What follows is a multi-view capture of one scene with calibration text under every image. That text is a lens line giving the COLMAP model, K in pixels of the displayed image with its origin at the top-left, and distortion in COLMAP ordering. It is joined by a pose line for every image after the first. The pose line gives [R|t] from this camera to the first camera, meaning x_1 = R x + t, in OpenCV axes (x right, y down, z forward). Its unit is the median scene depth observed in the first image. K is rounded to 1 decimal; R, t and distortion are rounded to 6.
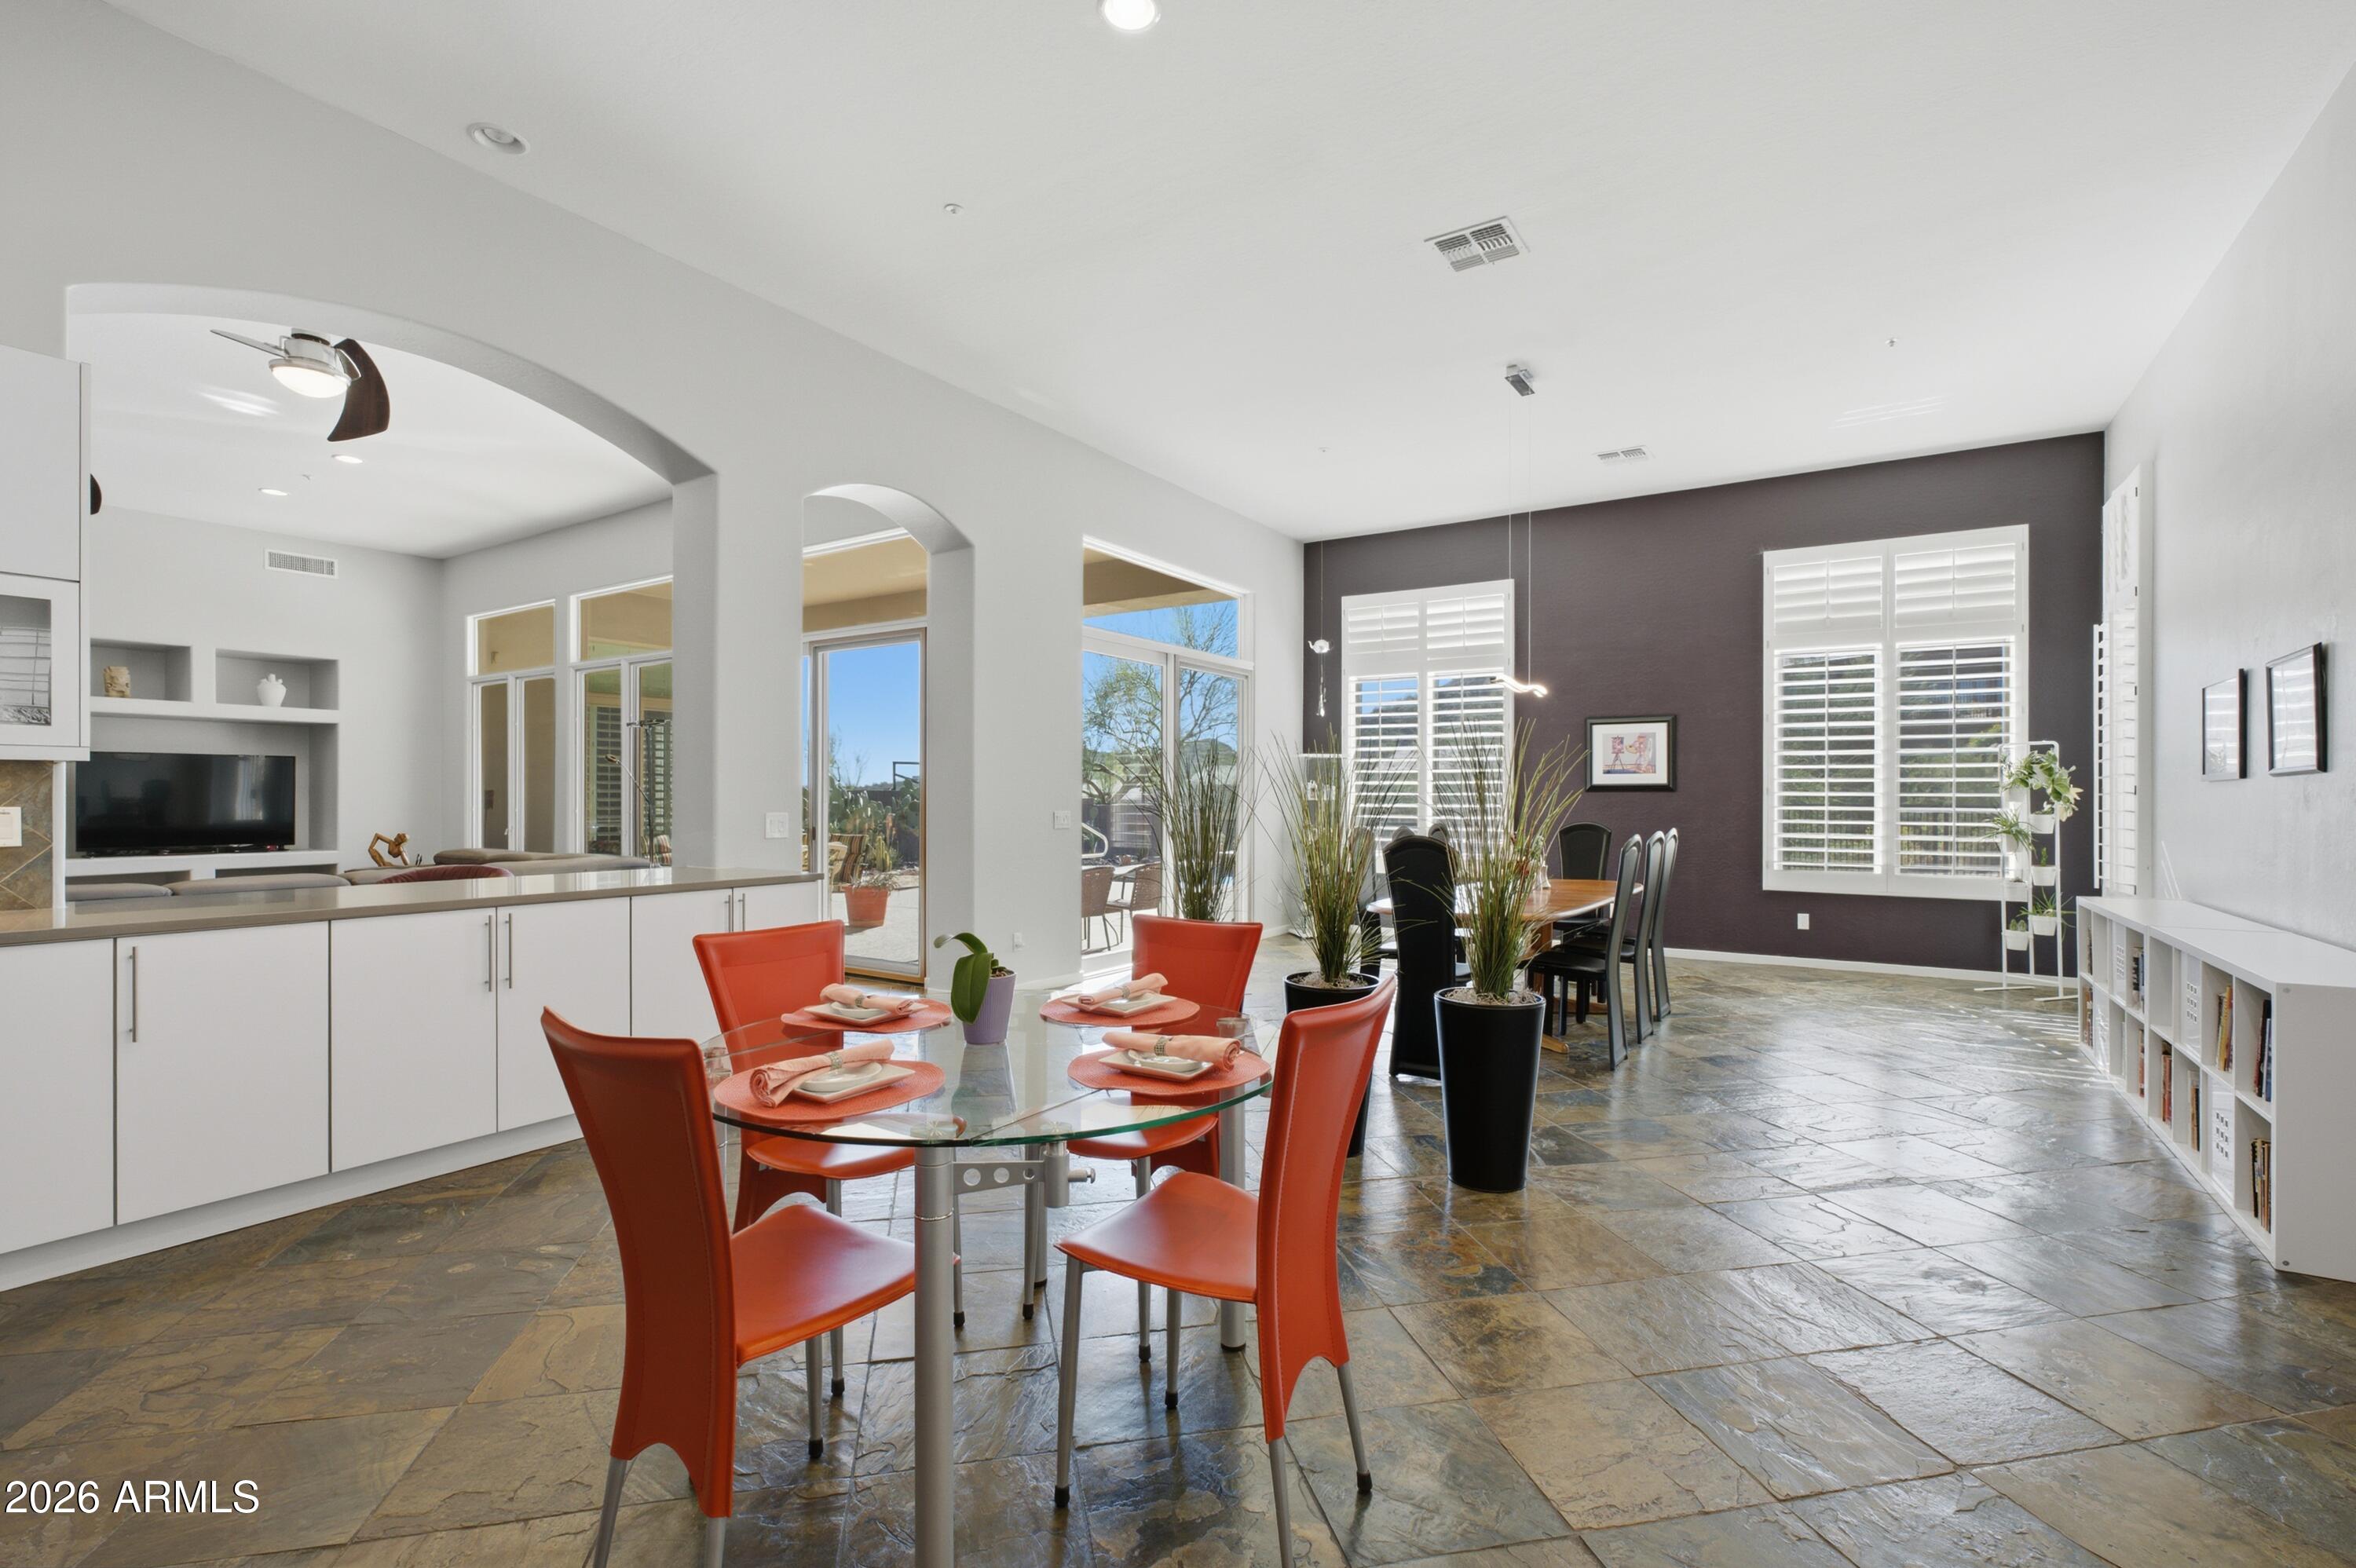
lens RADIAL K [[1058.9, 0, 1190.7], [0, 1058.9, 799.8], [0, 0, 1]] dist [-0.010771, -0.000797]
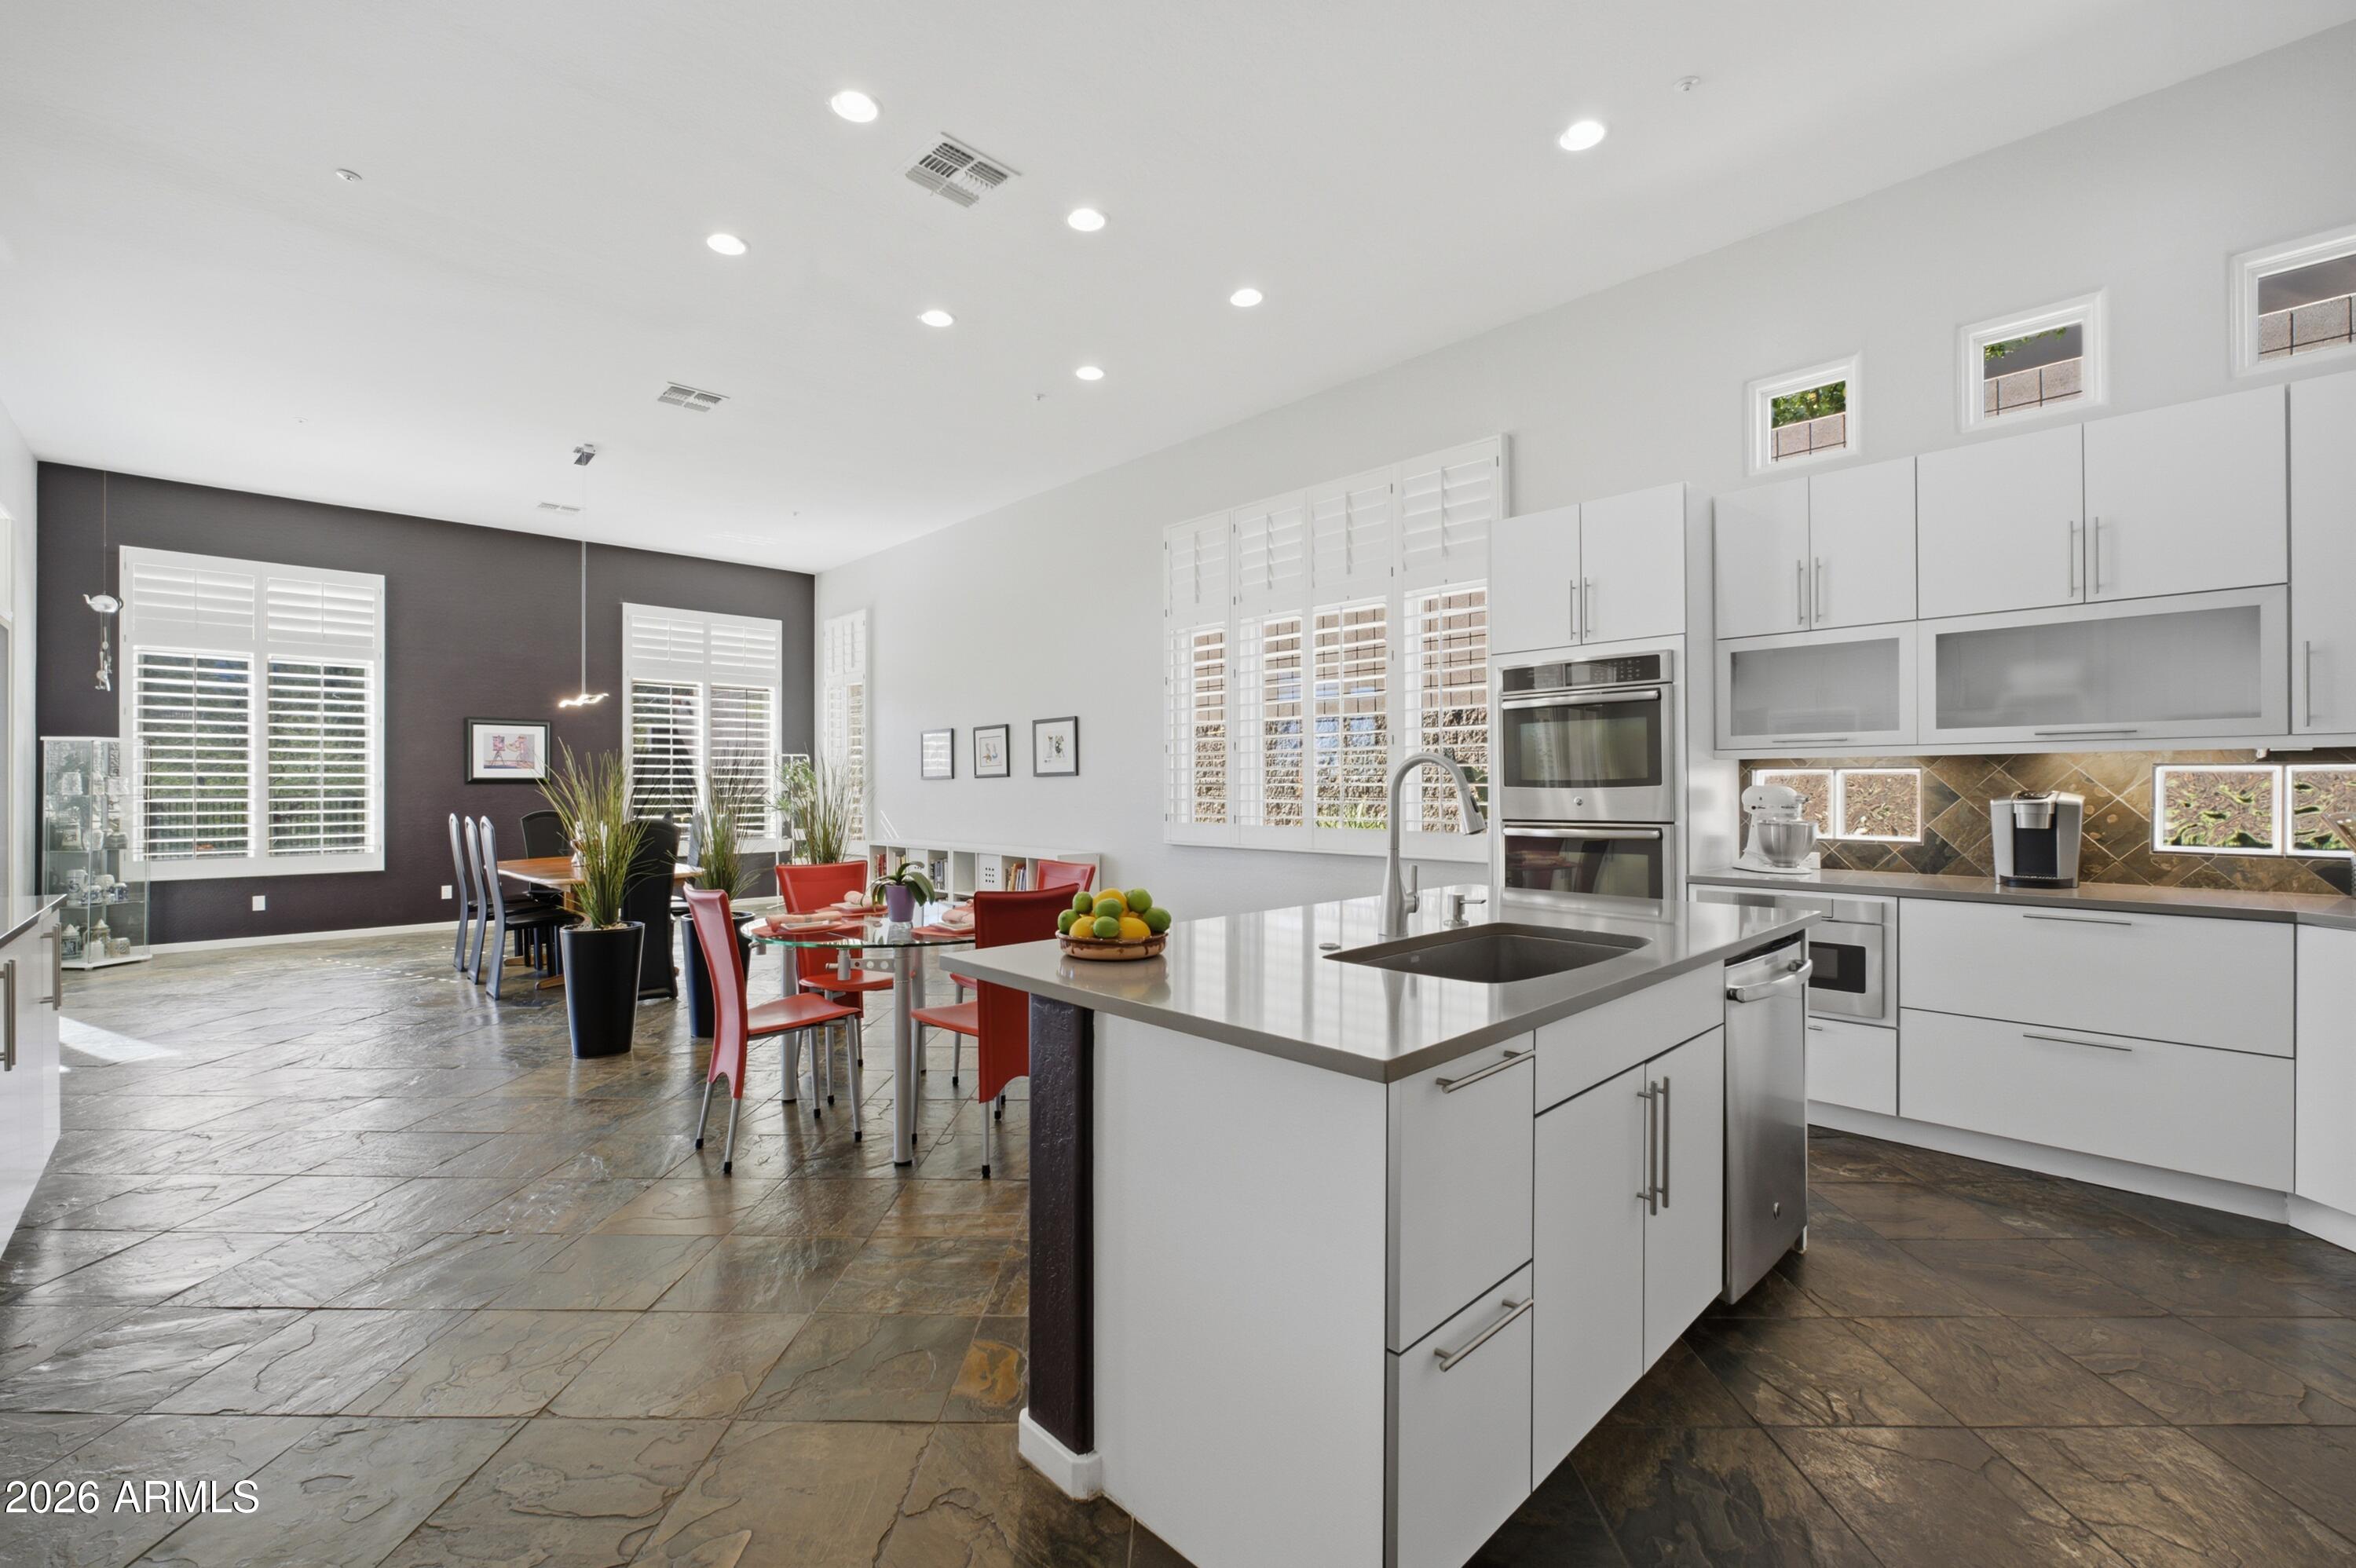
lens RADIAL K [[1003.5, 0, 1182.8], [0, 1003.5, 783.6], [0, 0, 1]] dist [-0.010741, 0.000749]
pose [[0.231982, 0.001515, 0.972719, -0.568463], [0.005595, 0.999980, -0.002892, -0.001627], [-0.972704, 0.006113, 0.231969, 0.035954]]
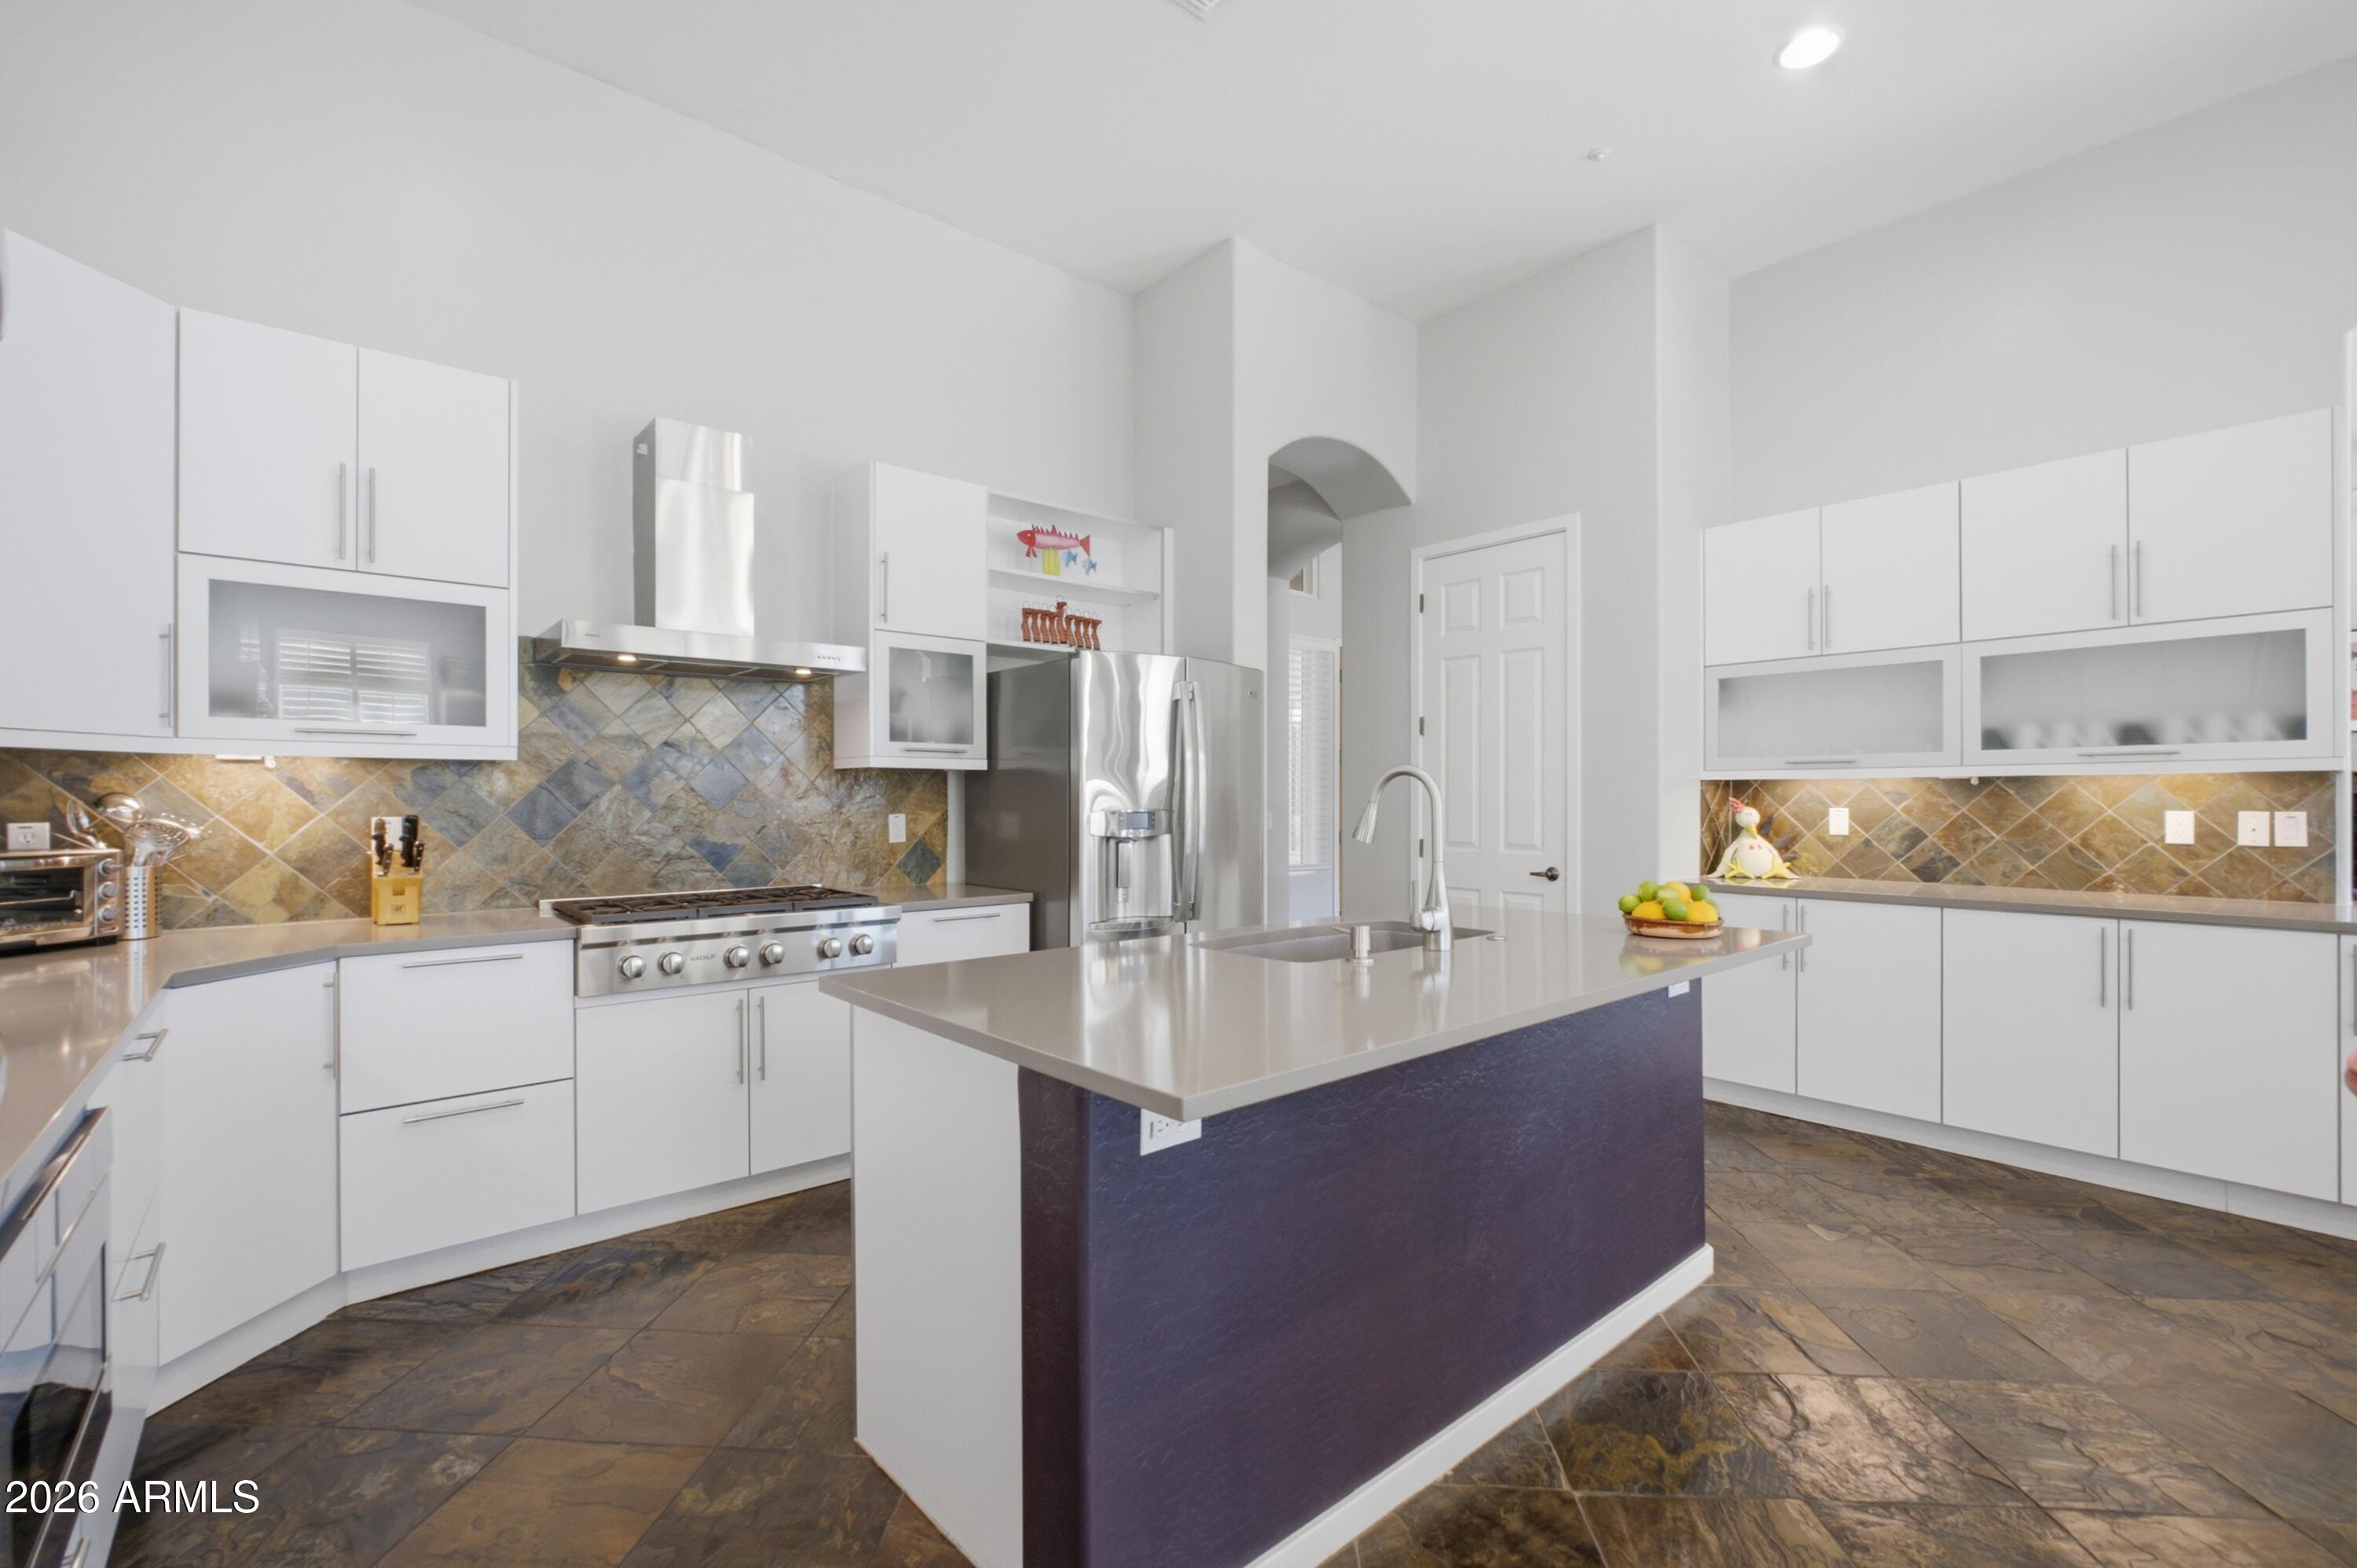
lens RADIAL K [[1004.0, 0, 1181.8], [0, 1004.0, 796.3], [0, 0, 1]] dist [-0.010741, 0.000749]
pose [[-0.285676, -0.002770, -0.958322, 0.115108], [-0.002679, 0.999994, -0.002092, -0.002085], [0.958323, 0.001970, -0.285682, 0.057596]]
